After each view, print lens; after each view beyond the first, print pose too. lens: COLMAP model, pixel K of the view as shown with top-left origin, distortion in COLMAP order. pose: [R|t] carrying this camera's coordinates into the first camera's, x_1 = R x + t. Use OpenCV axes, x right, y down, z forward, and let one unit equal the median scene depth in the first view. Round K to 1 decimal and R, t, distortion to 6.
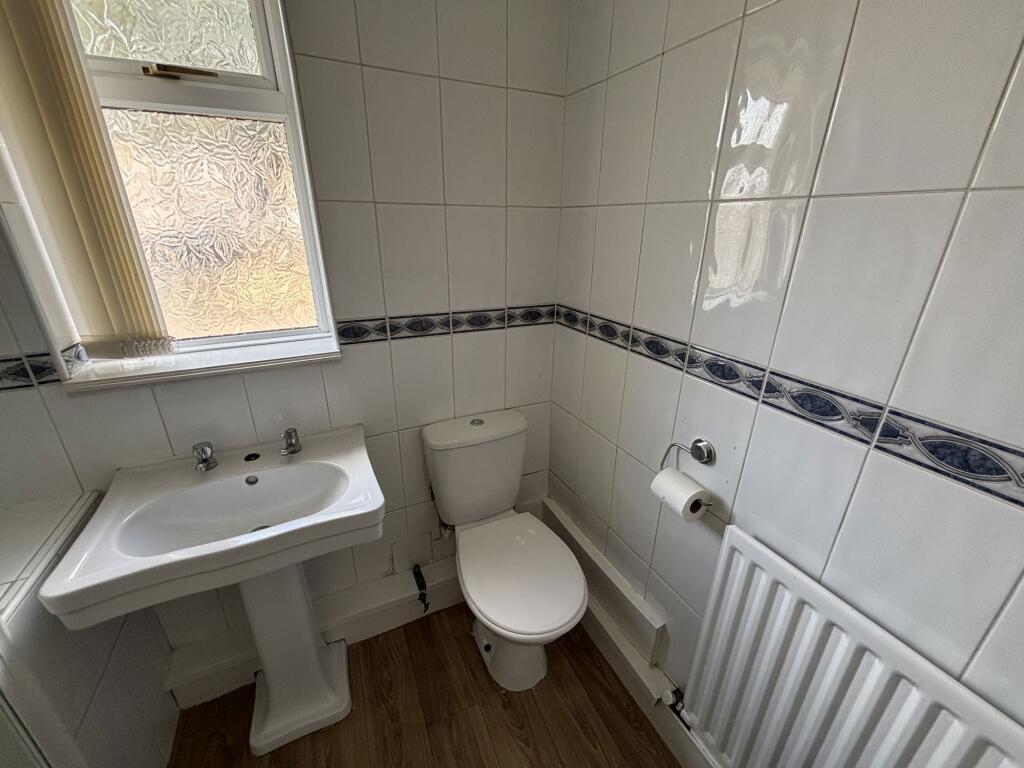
lens RADIAL K [[410.8, 0, 510.9], [0, 410.8, 380.8], [0, 0, 1]] dist [0.000408, 0.000257]
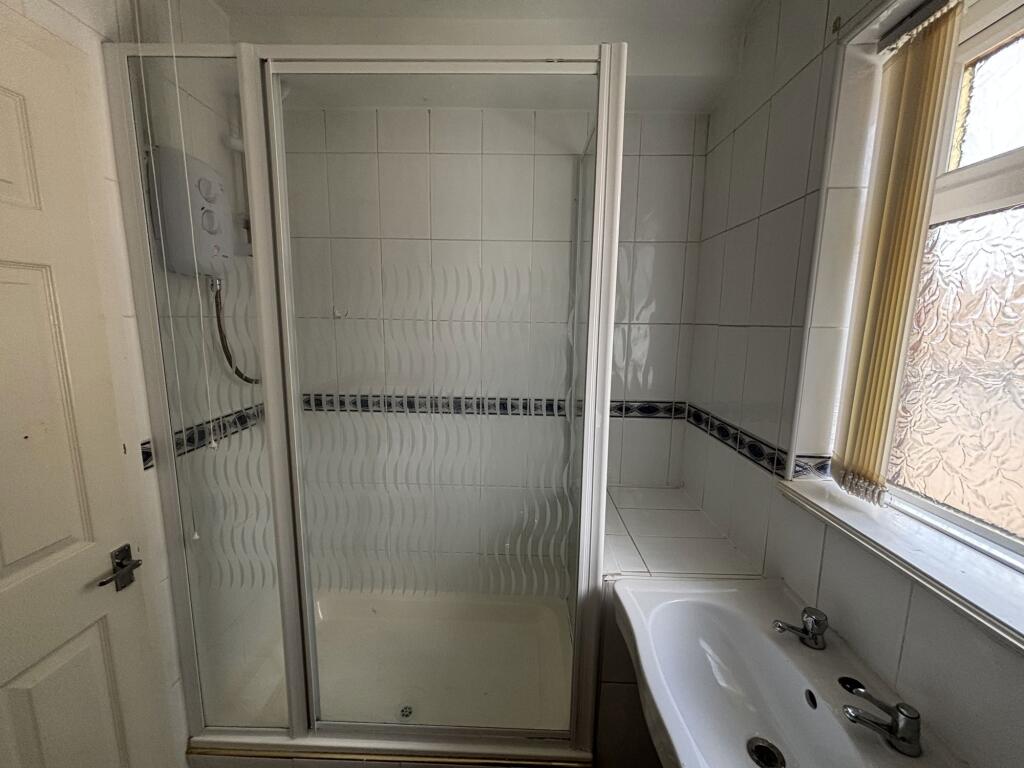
lens RADIAL K [[410.8, 0, 510.9], [0, 410.8, 380.8], [0, 0, 1]] dist [0.000408, 0.000257]
pose [[-0.448081, 0.127910, -0.884795, 0.130872], [-0.333748, 0.894223, 0.298291, -0.248352], [0.829359, 0.428957, -0.357994, 0.532161]]
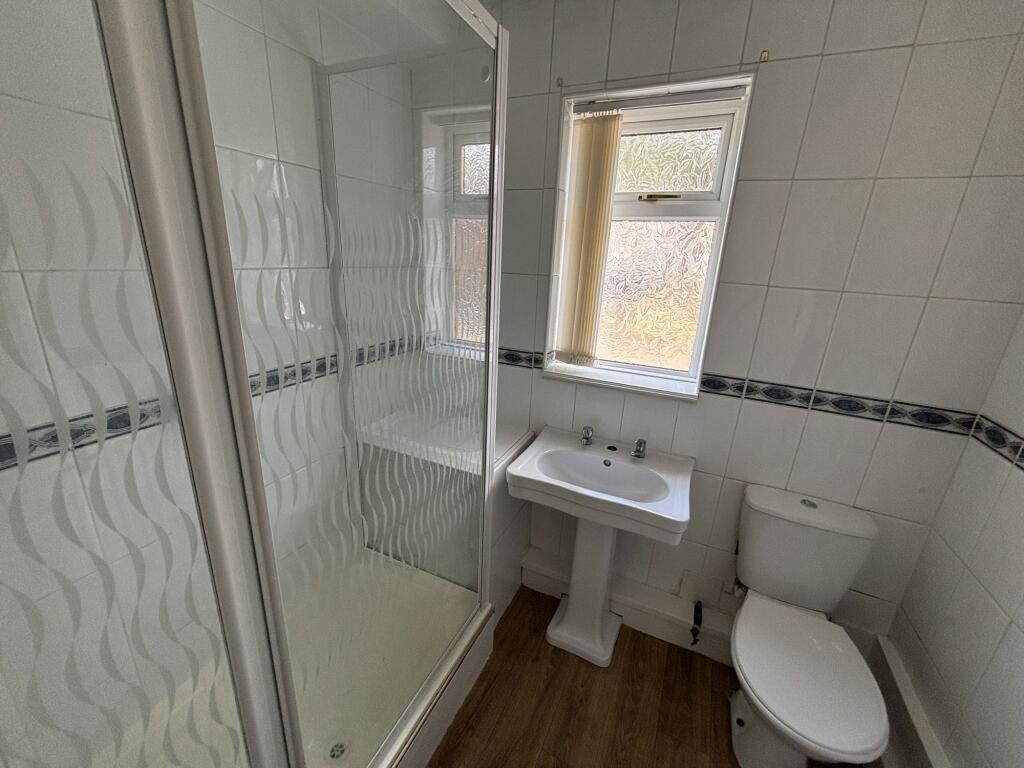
lens RADIAL K [[410.8, 0, 510.9], [0, 410.8, 380.8], [0, 0, 1]] dist [0.000408, 0.000257]
pose [[0.625205, 0.247314, -0.740239, 0.135219], [-0.322302, 0.945627, 0.043718, 0.012533], [0.710802, 0.211248, 0.670921, -0.236097]]
